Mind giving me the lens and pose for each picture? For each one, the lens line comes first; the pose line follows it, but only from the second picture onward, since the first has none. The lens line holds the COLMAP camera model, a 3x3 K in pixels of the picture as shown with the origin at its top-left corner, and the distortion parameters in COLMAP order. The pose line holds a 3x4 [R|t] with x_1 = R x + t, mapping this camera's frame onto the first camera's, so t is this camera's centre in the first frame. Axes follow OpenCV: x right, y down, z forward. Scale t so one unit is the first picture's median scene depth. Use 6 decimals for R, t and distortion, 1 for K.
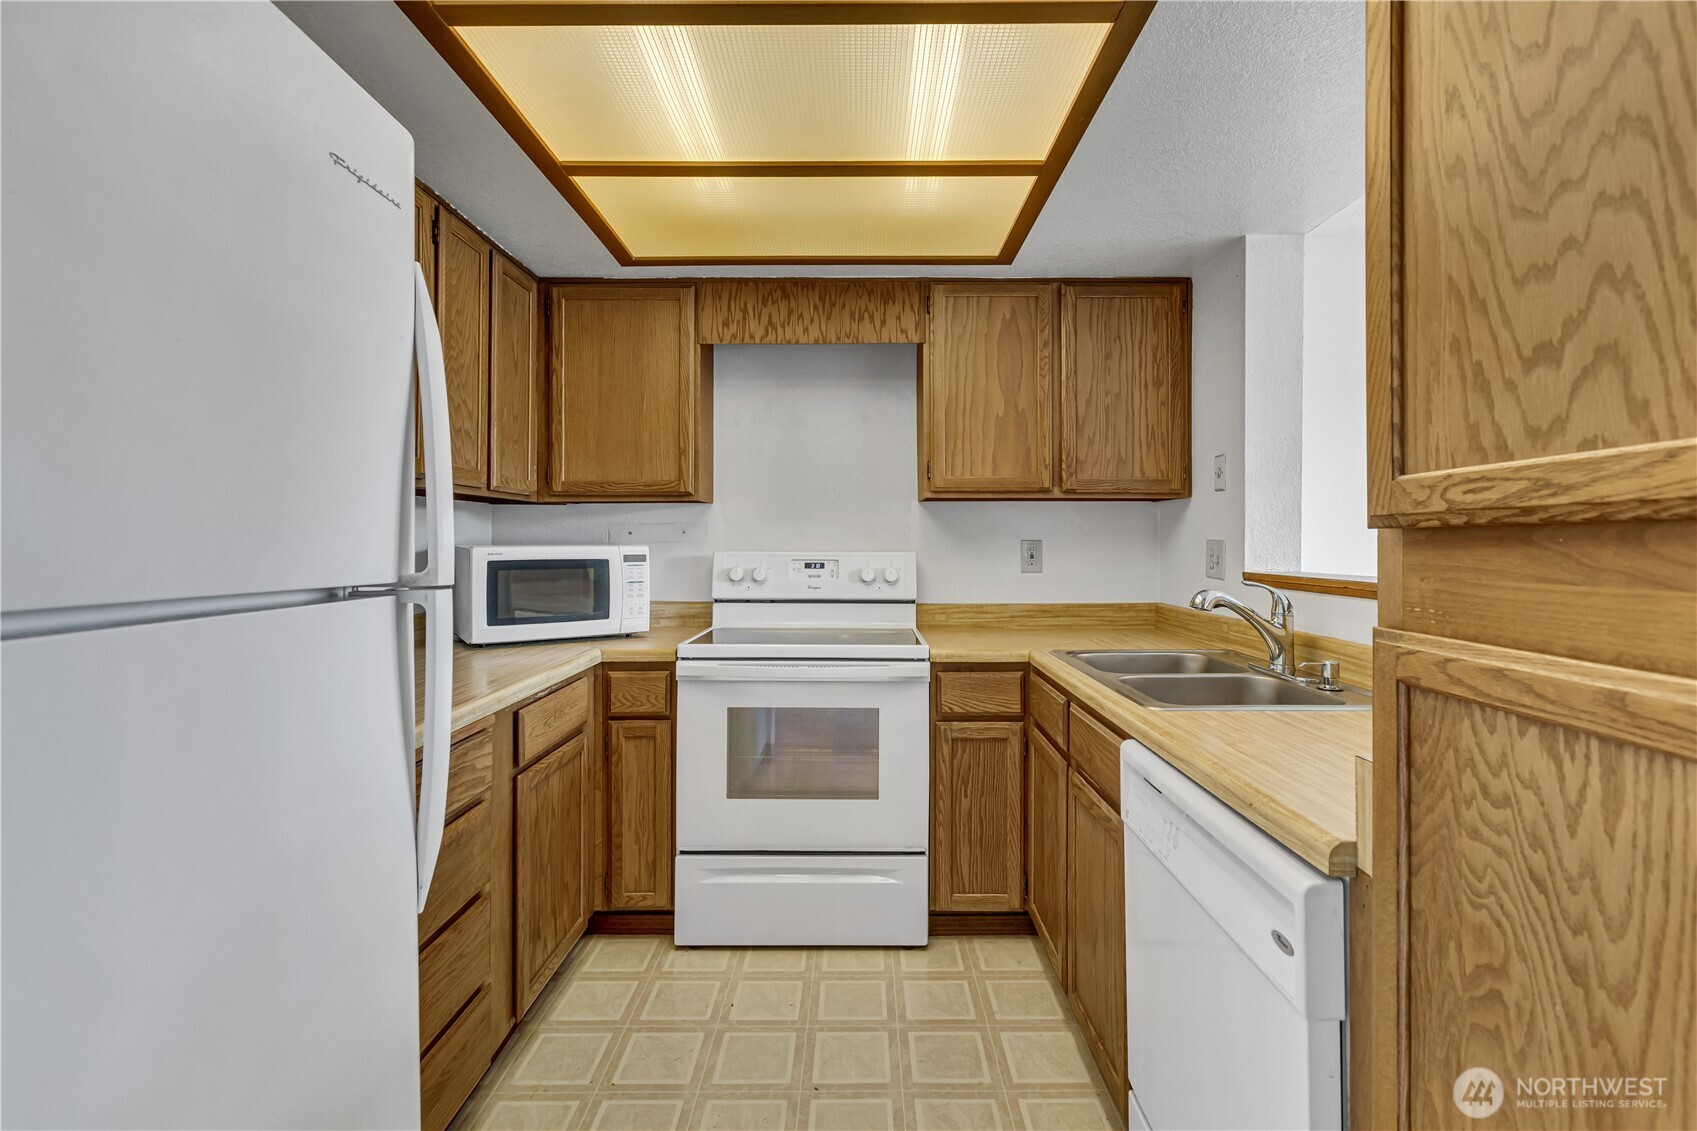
lens RADIAL K [[781.3, 0, 819.4], [0, 781.3, 540.0], [0, 0, 1]] dist [-0.001893, -0.001626]
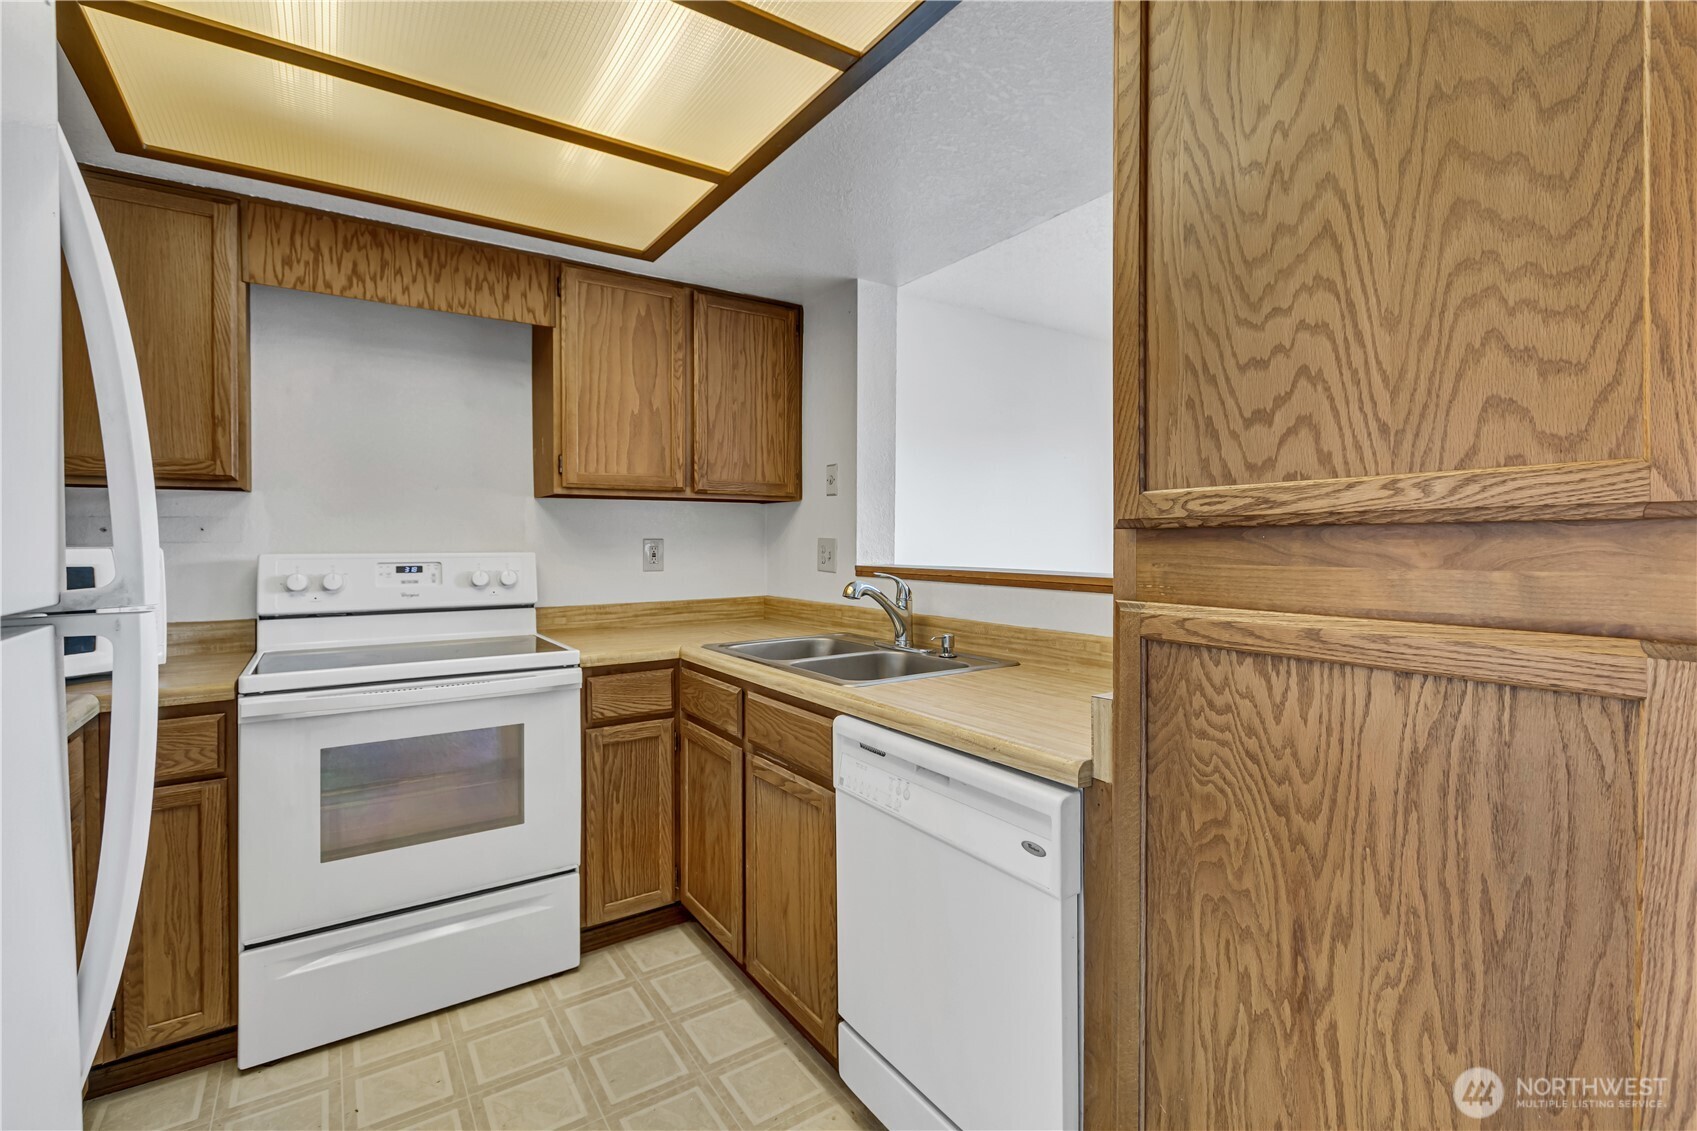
lens RADIAL K [[781.3, 0, 840.4], [0, 781.3, 551.3], [0, 0, 1]] dist [-0.001893, -0.001626]
pose [[0.815727, -0.010201, 0.578347, -0.151023], [0.001384, 0.999876, 0.015683, 0.000718], [-0.578436, -0.011993, 0.815640, 0.049216]]
